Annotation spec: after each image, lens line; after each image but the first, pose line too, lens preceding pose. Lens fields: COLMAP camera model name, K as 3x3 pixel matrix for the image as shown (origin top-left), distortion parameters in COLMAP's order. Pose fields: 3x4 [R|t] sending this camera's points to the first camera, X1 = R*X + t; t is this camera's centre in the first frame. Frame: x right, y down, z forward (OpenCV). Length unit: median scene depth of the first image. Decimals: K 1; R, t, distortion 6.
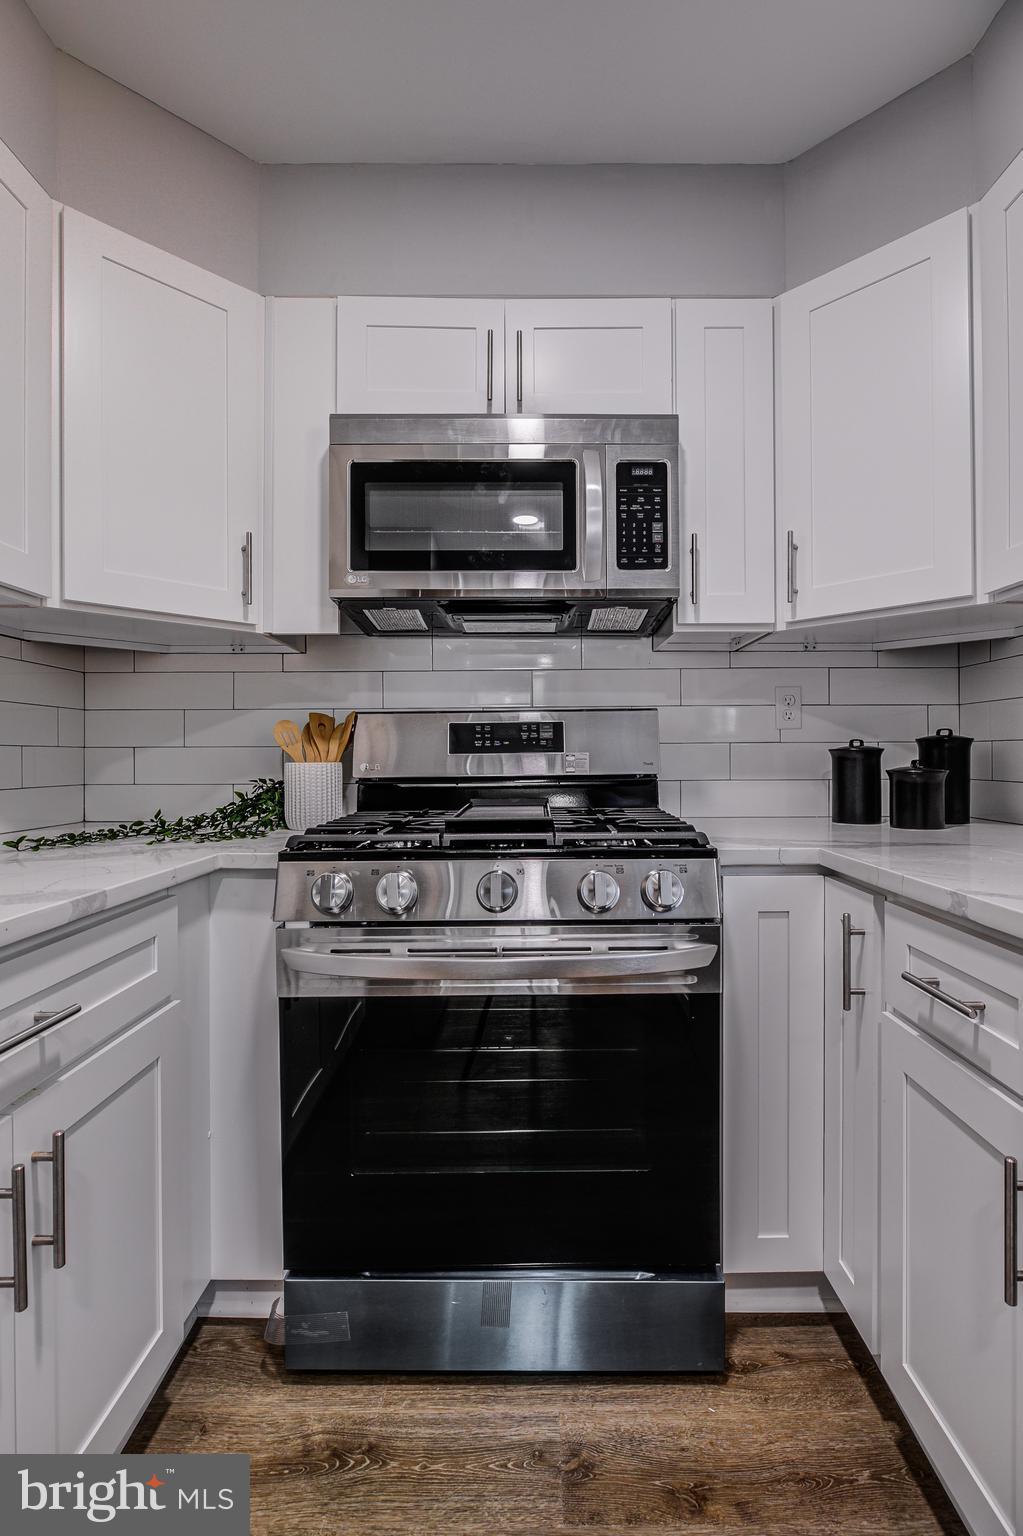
lens RADIAL K [[722.1, 0, 532.4], [0, 722.1, 760.0], [0, 0, 1]] dist [-0.007466, 0.000008]
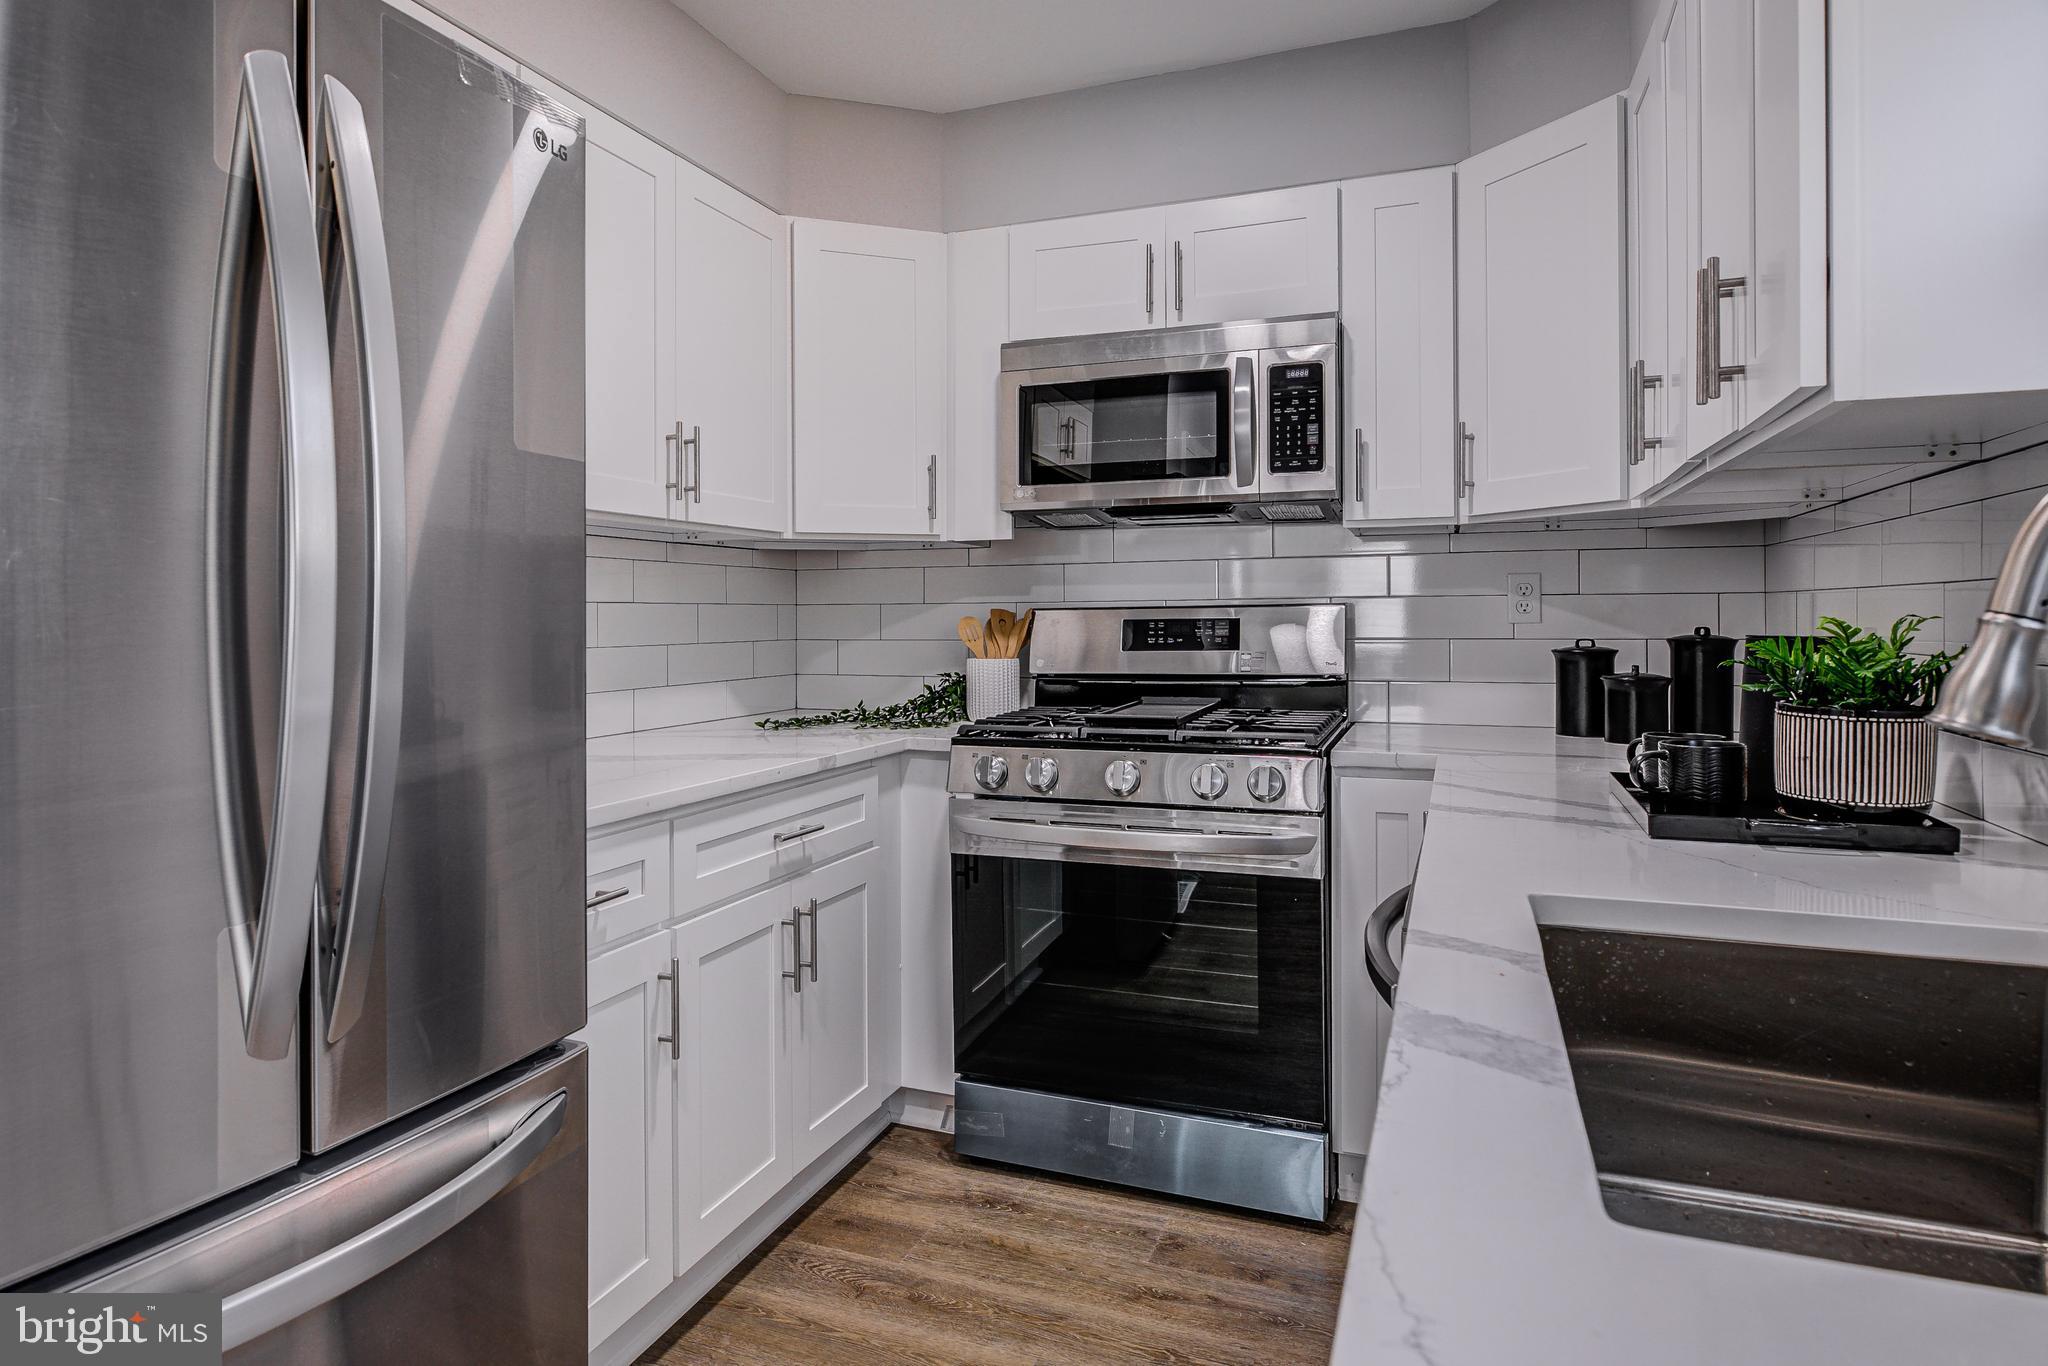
lens RADIAL K [[1270.6, 0, 930.2], [0, 1270.6, 631.7], [0, 0, 1]] dist [-0.000562, 0.000707]
pose [[0.919474, 0.004215, -0.393129, 0.378868], [-0.000106, 0.999945, 0.010474, -0.061397], [0.393151, -0.009589, 0.919424, -0.819287]]
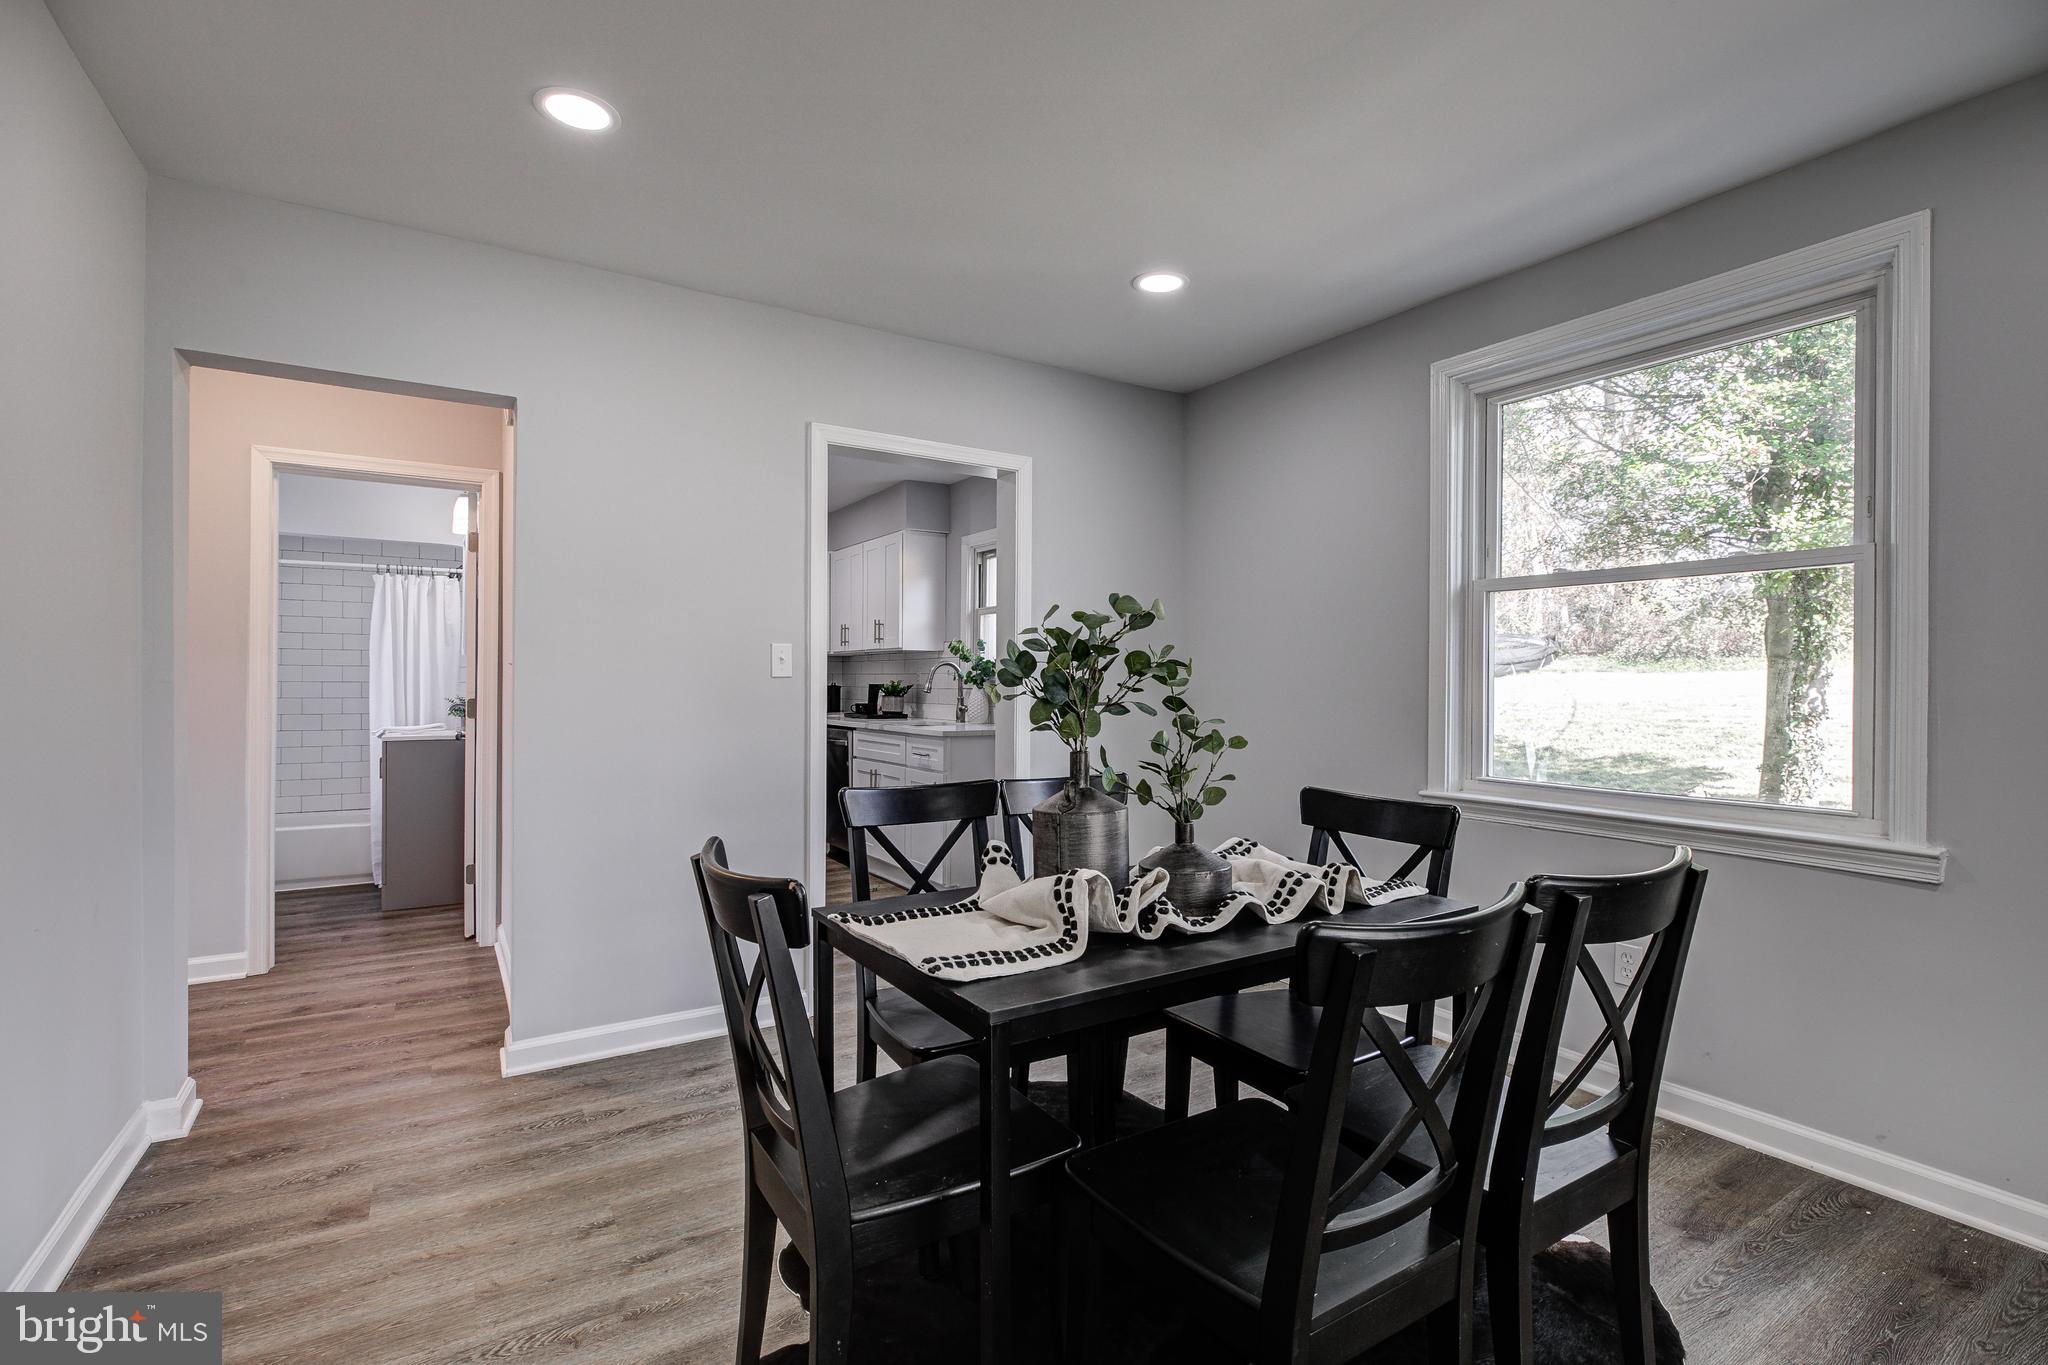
lens RADIAL K [[962.7, 0, 1041.3], [0, 962.7, 692.0], [0, 0, 1]] dist [-0.007466, 0.000008]
pose [[0.850433, 0.004562, 0.526063, -1.038119], [-0.006359, 0.999978, 0.001609, -0.022124], [-0.526044, -0.004713, 0.850444, -3.628002]]
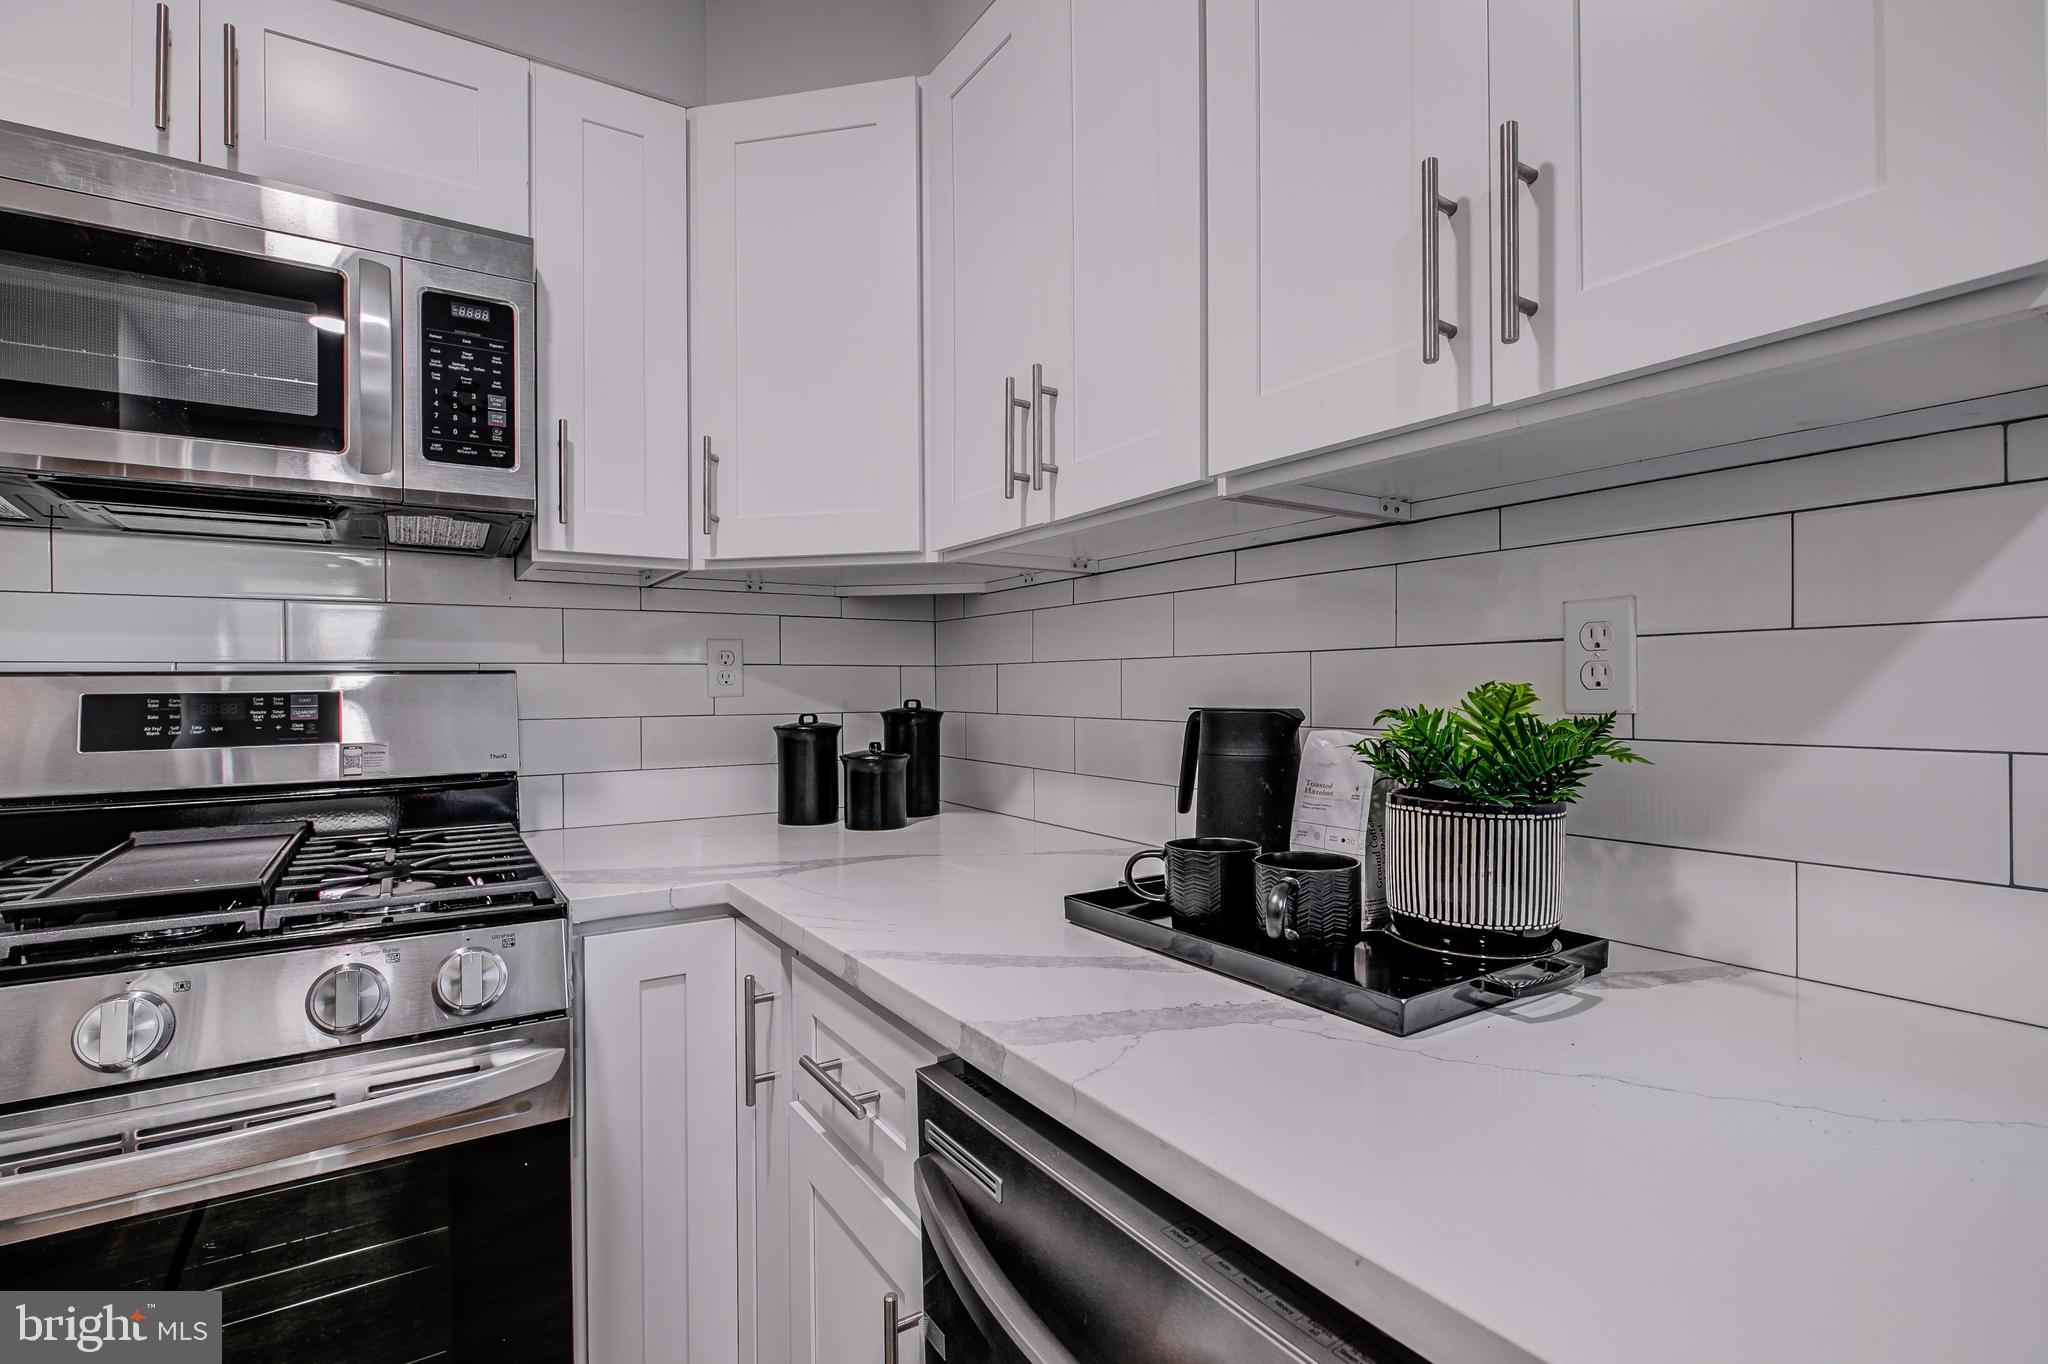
lens RADIAL K [[962.7, 0, 1039.4], [0, 962.7, 690.3], [0, 0, 1]] dist [-0.007466, 0.000008]
pose [[0.838532, -0.000550, 0.544853, 0.112074], [0.000971, 0.999999, -0.000485, -0.061679], [-0.544852, 0.000935, 0.838532, 0.004283]]
